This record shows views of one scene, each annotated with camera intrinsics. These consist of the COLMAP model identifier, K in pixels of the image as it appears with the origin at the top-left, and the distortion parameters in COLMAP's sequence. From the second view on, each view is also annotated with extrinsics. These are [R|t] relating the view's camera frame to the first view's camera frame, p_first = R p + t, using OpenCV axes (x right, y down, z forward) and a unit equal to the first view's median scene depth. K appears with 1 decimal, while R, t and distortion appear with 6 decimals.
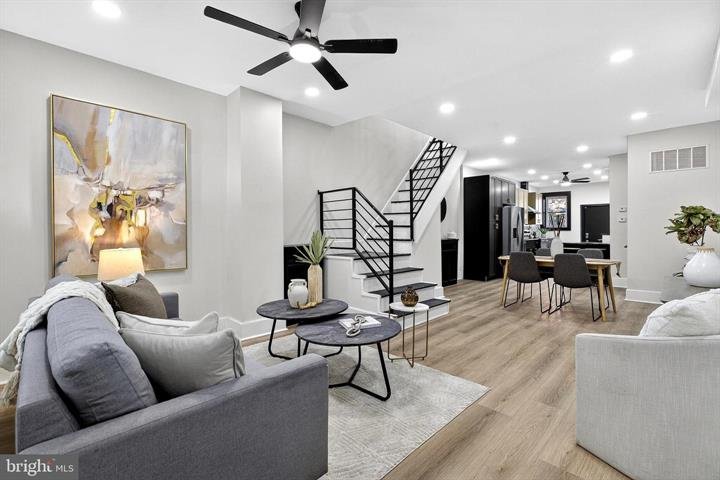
lens RADIAL K [[334.7, 0, 359.5], [0, 334.7, 233.7], [0, 0, 1]] dist [0.014580, 0.000086]
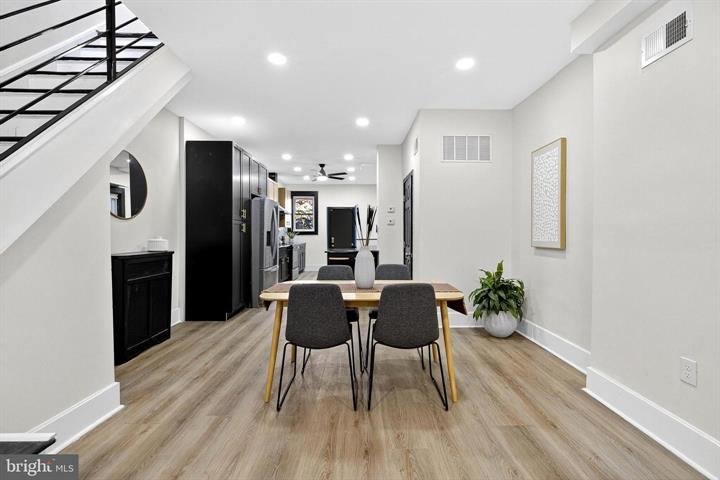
lens RADIAL K [[334.7, 0, 359.5], [0, 334.7, 233.7], [0, 0, 1]] dist [0.014580, 0.000086]
pose [[0.731185, 0.004660, 0.682163, 0.119480], [0.003080, 0.999944, -0.010132, -0.003831], [-0.682172, 0.009510, 0.731130, 0.335619]]
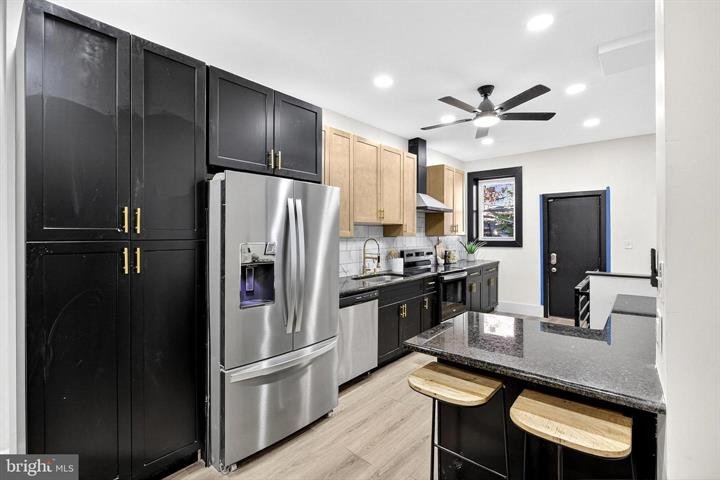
lens RADIAL K [[334.7, 0, 359.5], [0, 334.7, 233.7], [0, 0, 1]] dist [0.014580, 0.000086]
pose [[0.998829, 0.001195, 0.048356, 0.465222], [-0.000640, 0.999934, -0.011493, -0.030314], [-0.048366, 0.011448, 0.998764, 0.663179]]
